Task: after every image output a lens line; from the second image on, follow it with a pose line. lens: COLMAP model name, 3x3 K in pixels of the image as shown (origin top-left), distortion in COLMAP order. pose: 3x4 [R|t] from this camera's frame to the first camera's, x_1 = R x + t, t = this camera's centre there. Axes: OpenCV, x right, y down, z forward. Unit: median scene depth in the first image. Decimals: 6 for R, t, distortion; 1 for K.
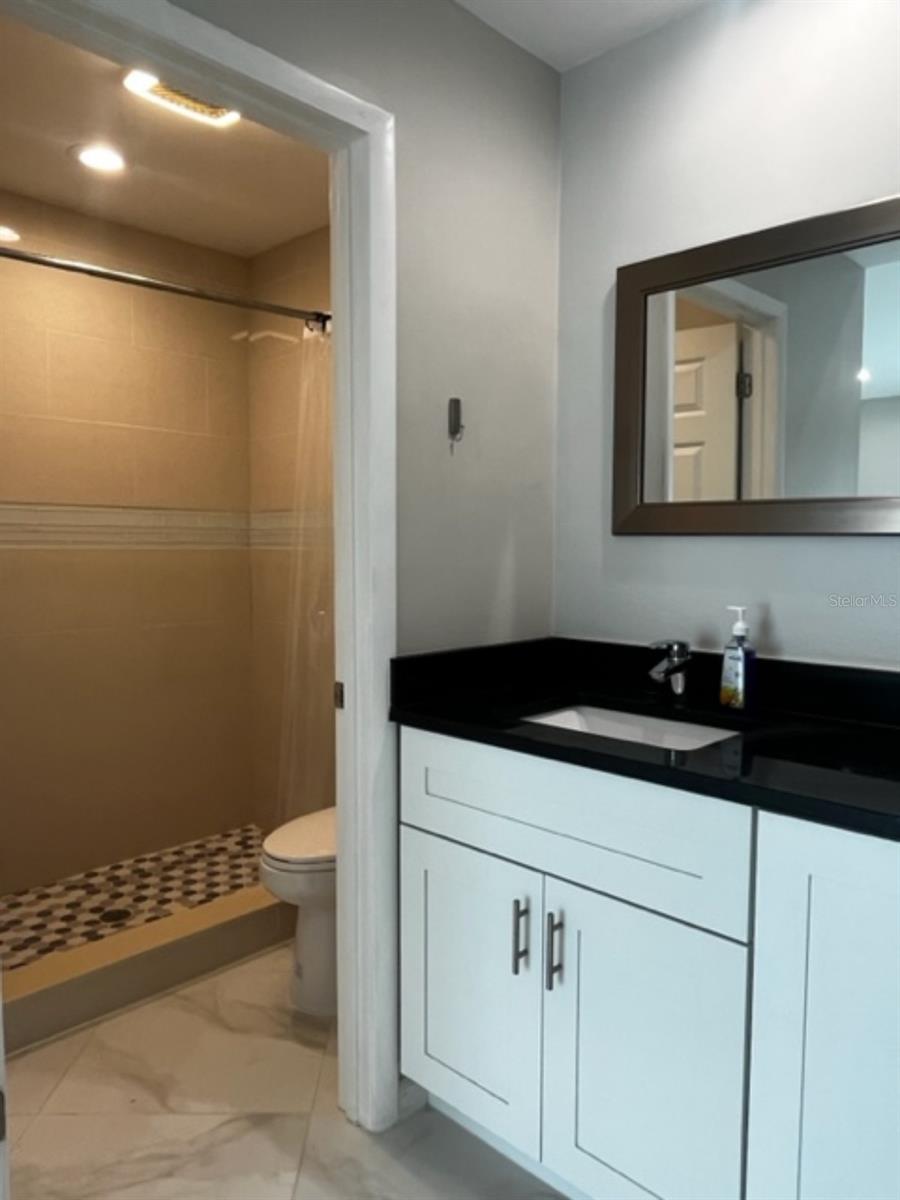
lens RADIAL K [[822.6, 0, 450.0], [0, 822.6, 600.0], [0, 0, 1]] dist [0.007180, -0.002689]
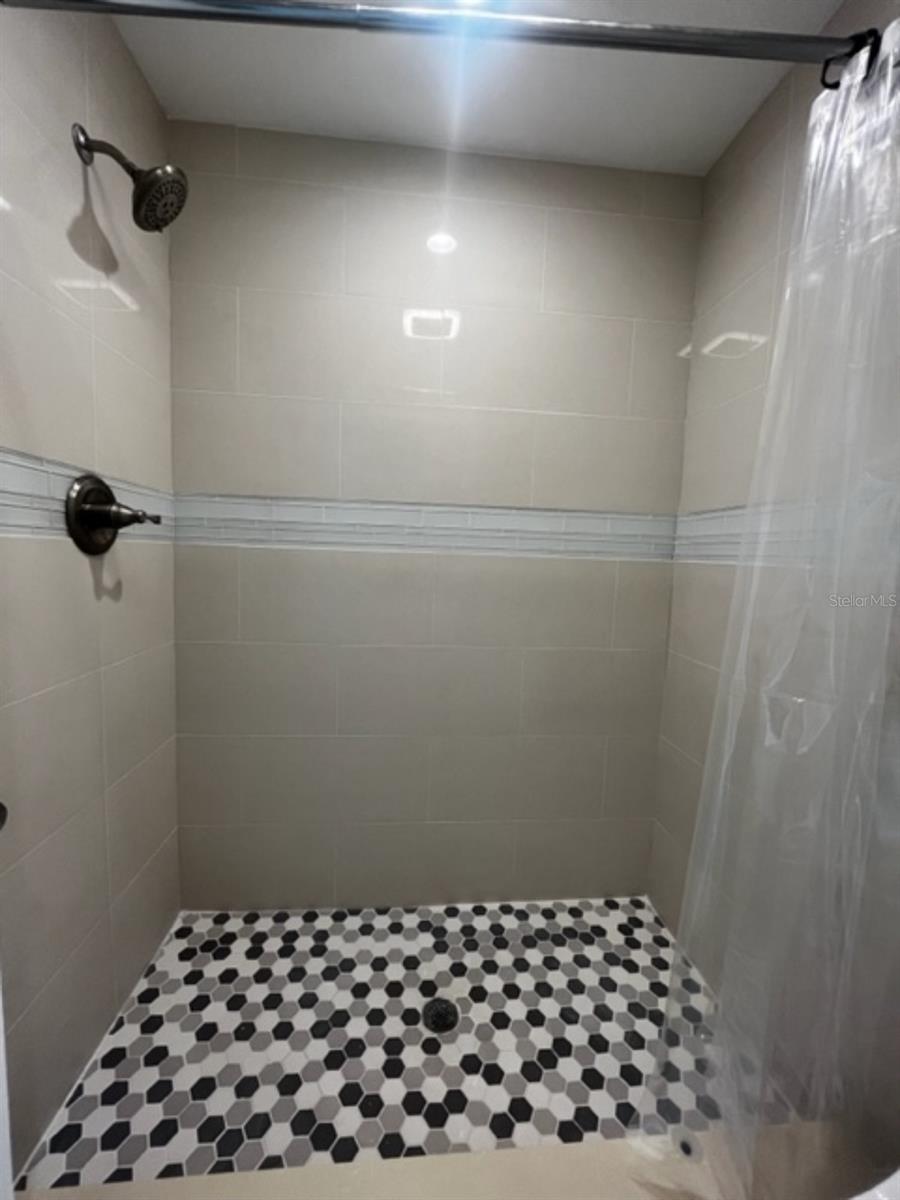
lens RADIAL K [[485.5, 0, 450.0], [0, 485.5, 600.0], [0, 0, 1]] dist [-0.001965, 0.000131]
pose [[0.758503, 0.088443, -0.645640, -0.118617], [-0.075949, 0.995993, 0.047211, -0.037139], [0.647229, 0.013226, 0.762181, 0.582255]]
